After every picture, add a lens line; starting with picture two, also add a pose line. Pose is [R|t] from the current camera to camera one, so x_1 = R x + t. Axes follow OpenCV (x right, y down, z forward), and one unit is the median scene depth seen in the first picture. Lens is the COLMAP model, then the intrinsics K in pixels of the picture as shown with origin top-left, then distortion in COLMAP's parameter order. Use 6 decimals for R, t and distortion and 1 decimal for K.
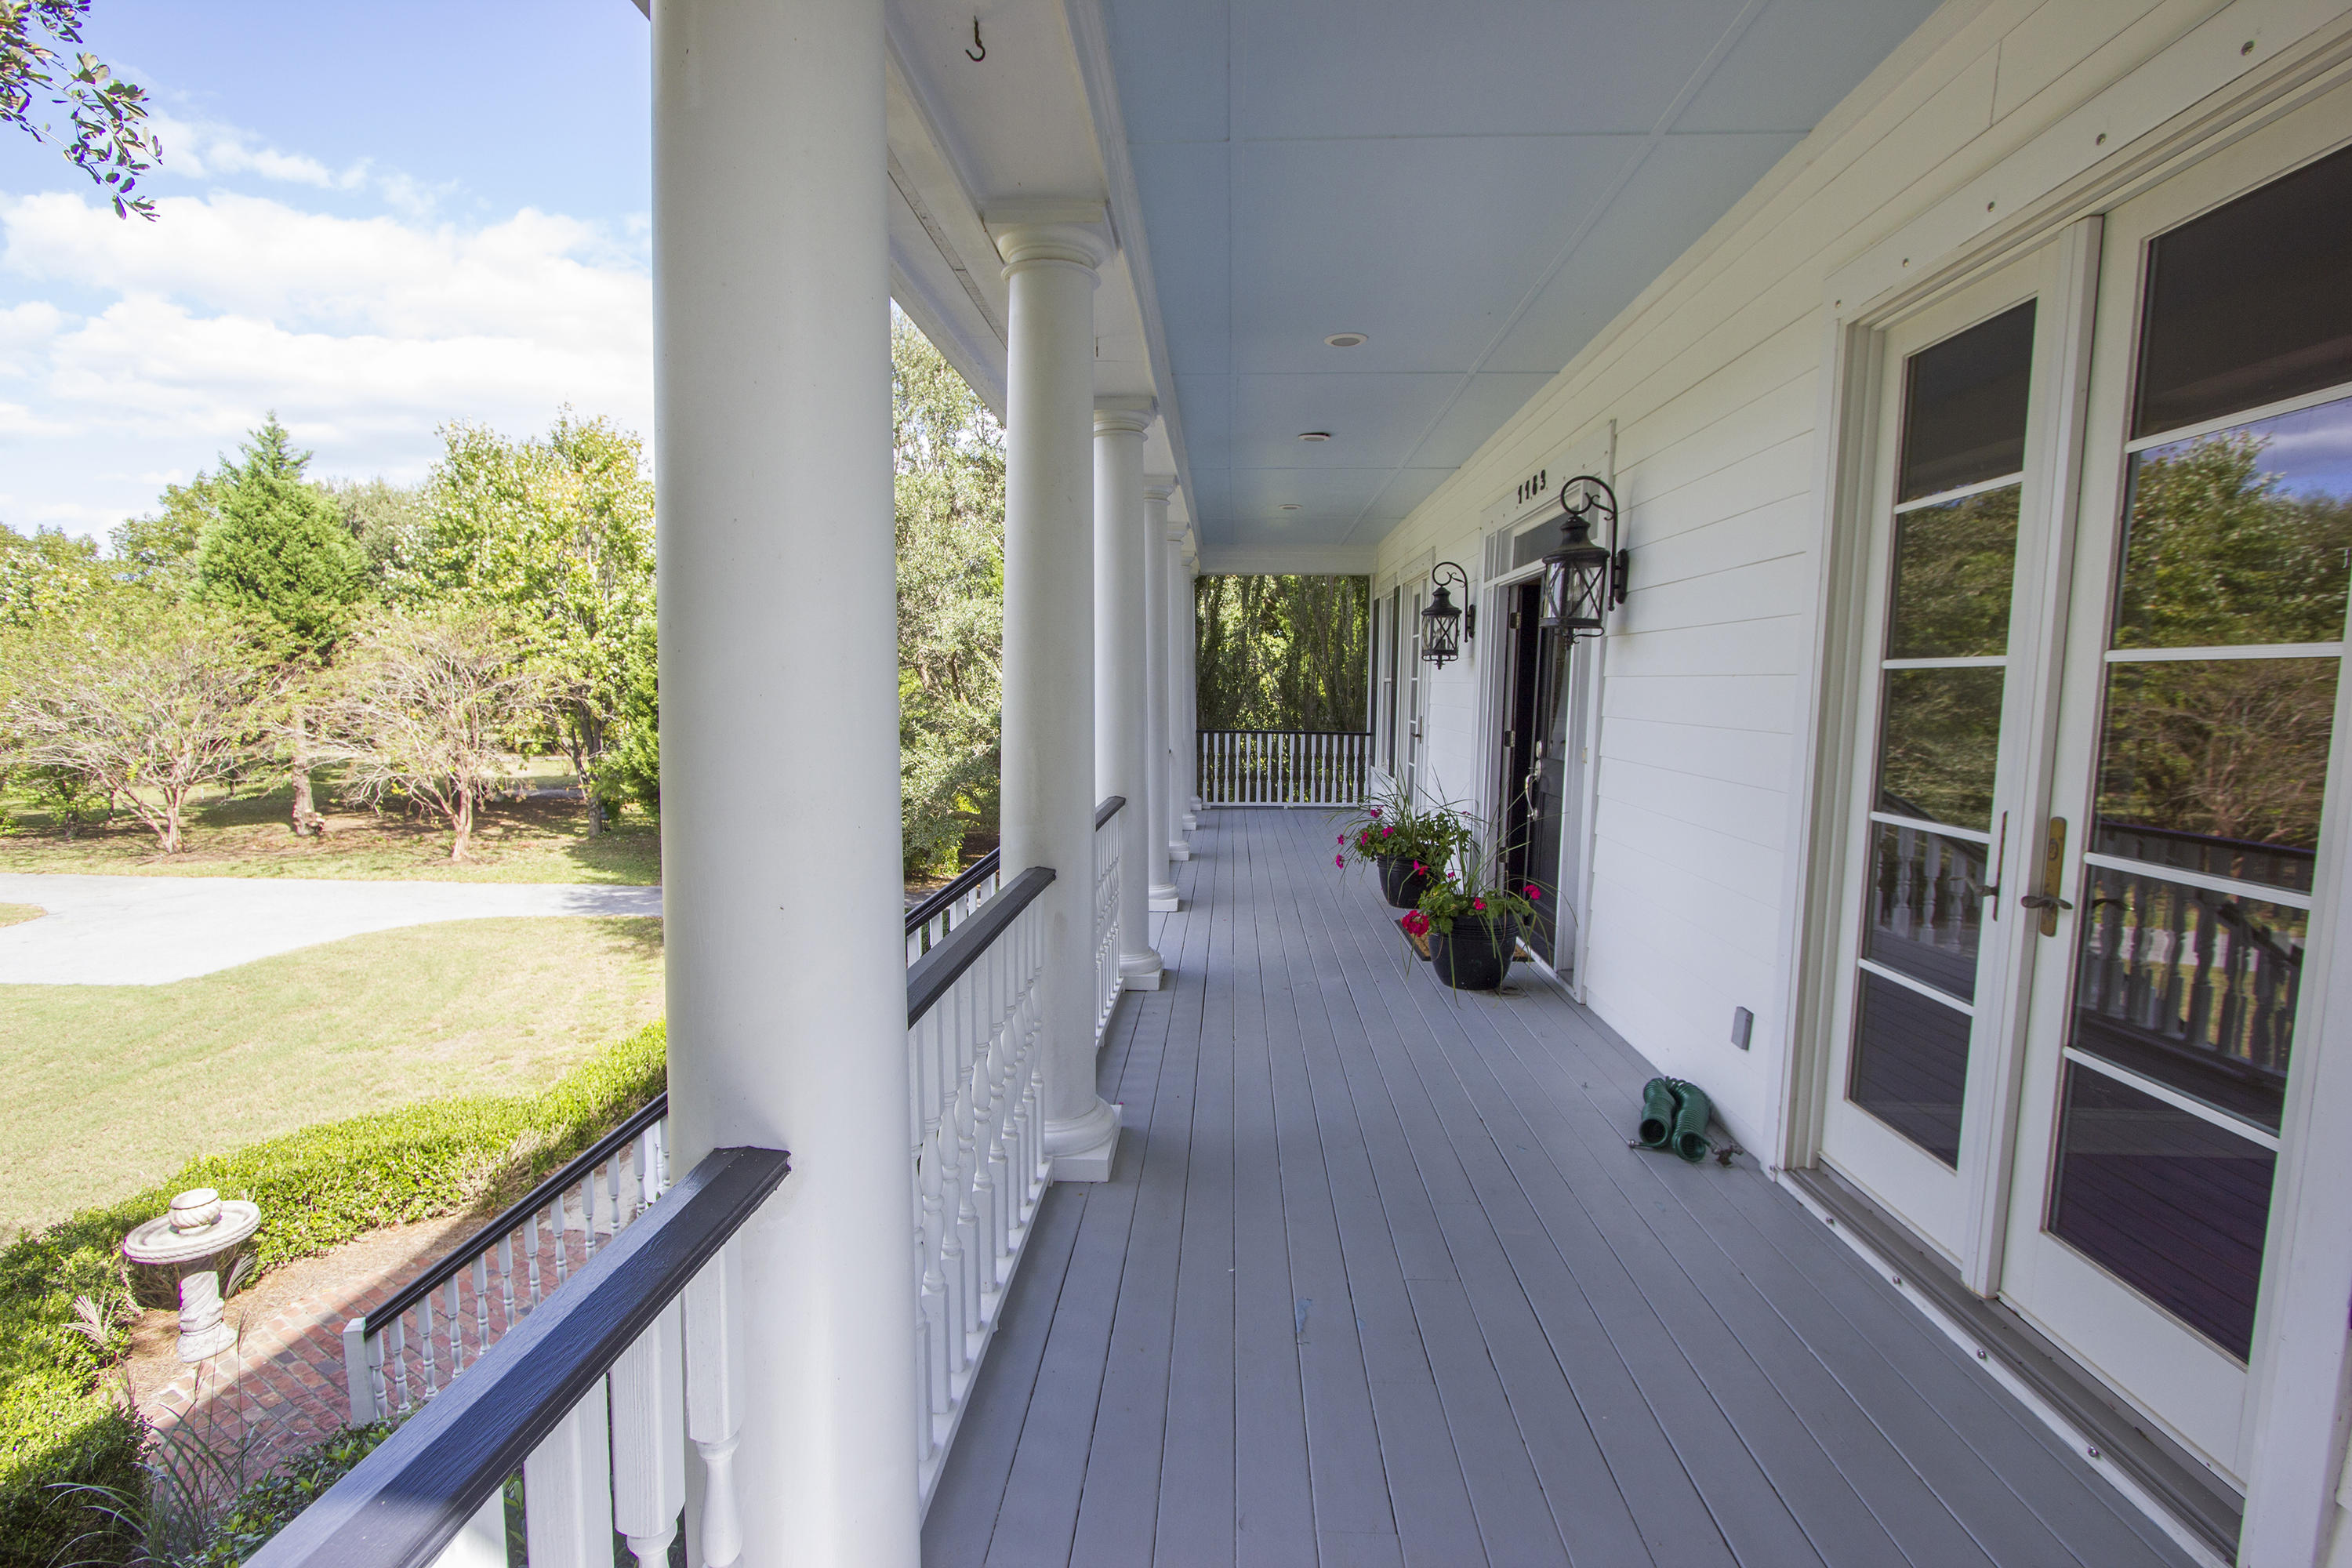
lens RADIAL K [[1077.6, 0, 1170.9], [0, 1077.6, 770.8], [0, 0, 1]] dist [-0.017791, 0.000377]
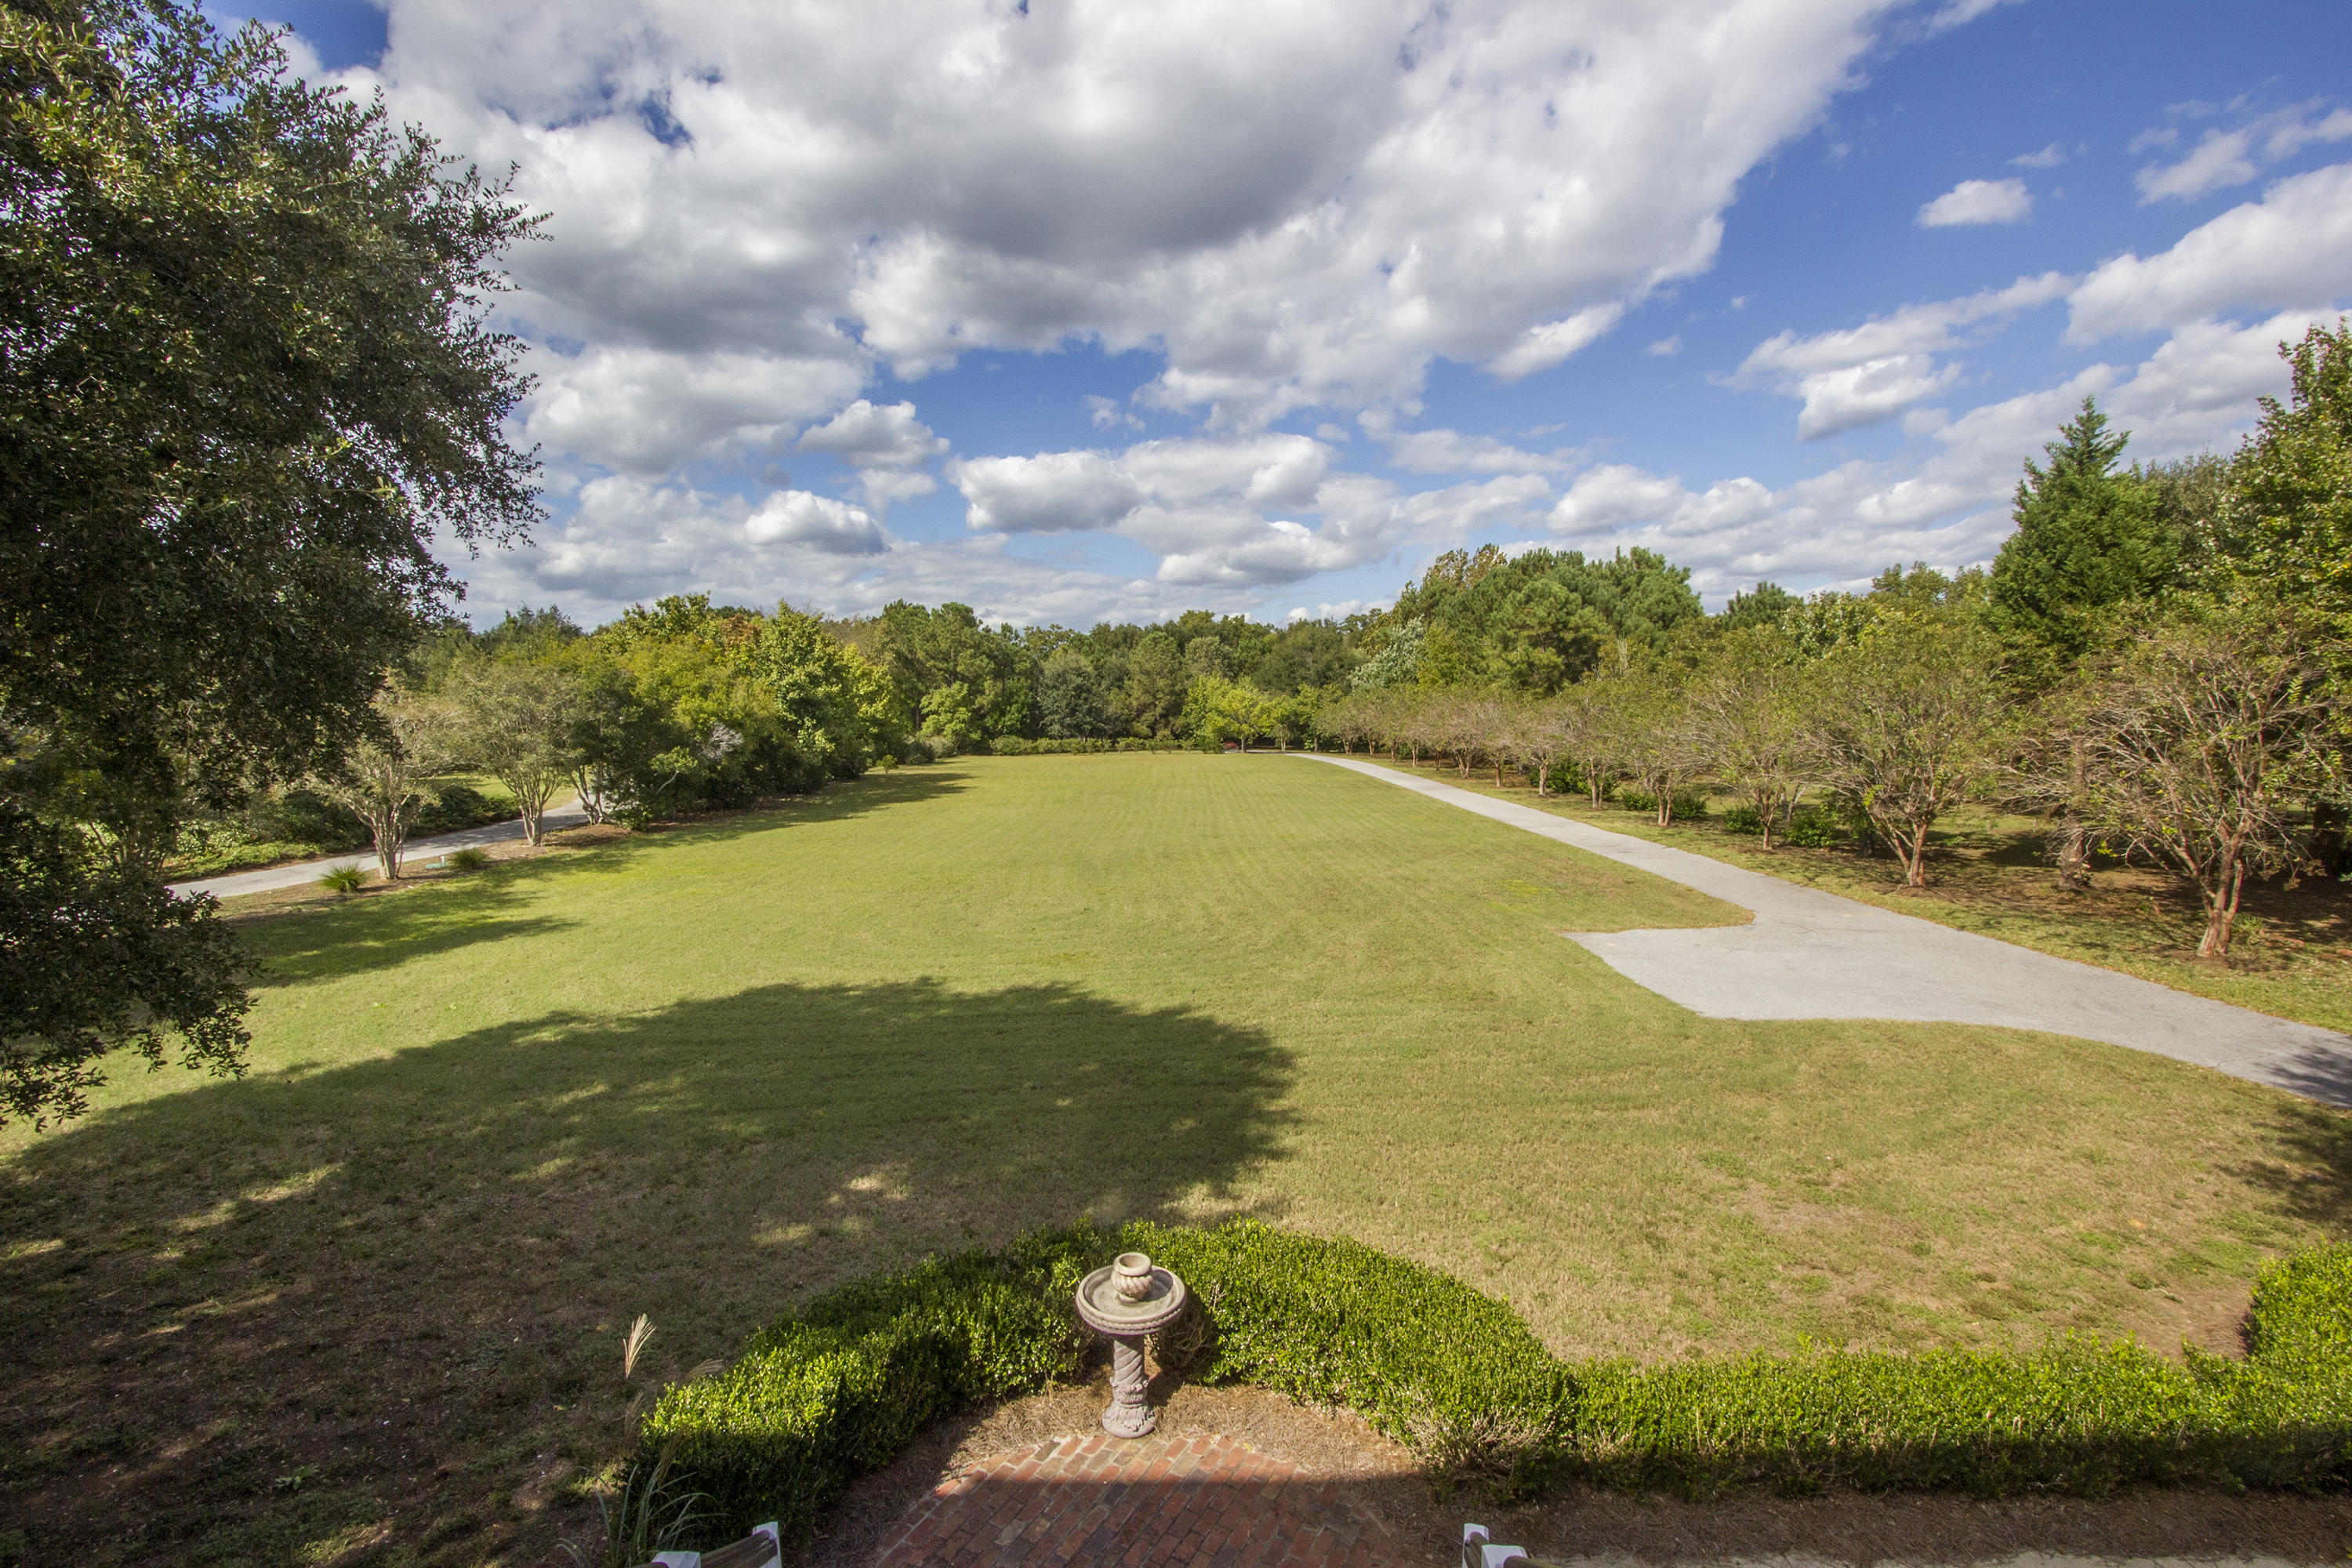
lens RADIAL K [[1077.6, 0, 1170.9], [0, 1077.6, 770.8], [0, 0, 1]] dist [-0.017791, 0.000377]
pose [[0.055302, 0.062667, -0.996501, -0.005130], [-0.089051, 0.994361, 0.057590, -0.018962], [0.994491, 0.085554, 0.060571, 0.228925]]
